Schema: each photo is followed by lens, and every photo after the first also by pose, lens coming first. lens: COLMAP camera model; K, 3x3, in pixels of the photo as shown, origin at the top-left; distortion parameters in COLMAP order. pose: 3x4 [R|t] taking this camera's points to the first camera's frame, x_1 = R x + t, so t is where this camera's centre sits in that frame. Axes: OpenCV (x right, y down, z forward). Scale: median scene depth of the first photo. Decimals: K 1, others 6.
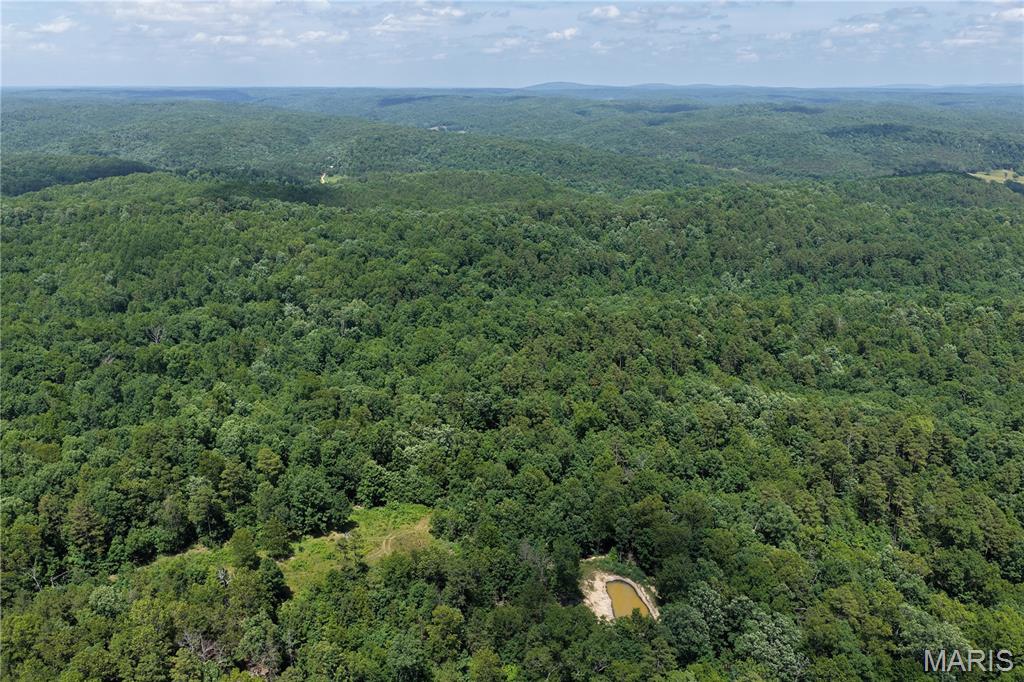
lens RADIAL K [[846.9, 0, 514.6], [0, 846.9, 346.3], [0, 0, 1]] dist [-0.019007, 0.039420]
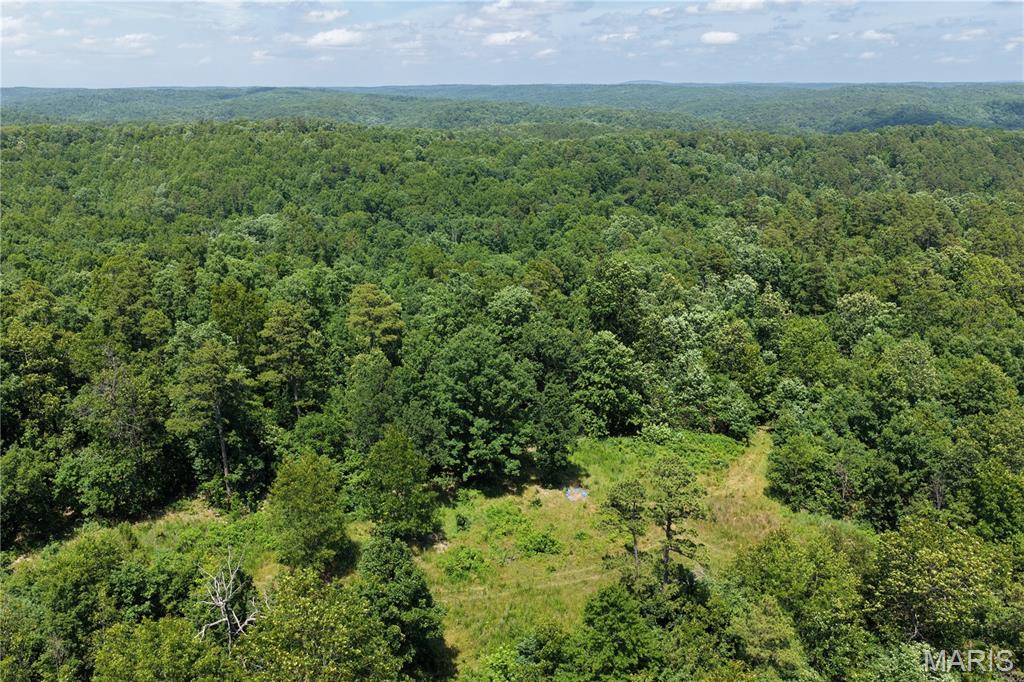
lens RADIAL K [[846.9, 0, 516.6], [0, 846.9, 335.0], [0, 0, 1]] dist [-0.019007, 0.039420]
pose [[0.996204, 0.018784, -0.085004, -0.187262], [-0.020232, 0.999664, -0.016207, 0.153700], [0.084671, 0.017865, 0.996249, 0.594396]]
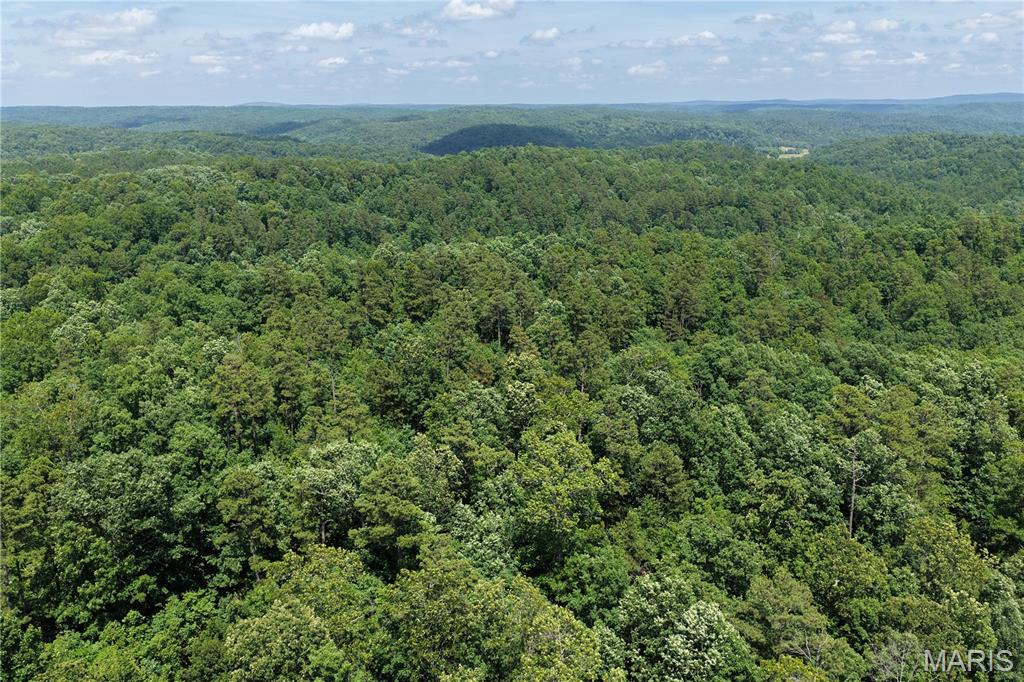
lens RADIAL K [[846.9, 0, 521.3], [0, 846.9, 308.5], [0, 0, 1]] dist [-0.019007, 0.039420]
pose [[0.941940, -0.083656, 0.325194, -0.008995], [0.105905, 0.993052, -0.051298, 0.047124], [-0.318643, 0.082759, 0.944255, 0.930814]]
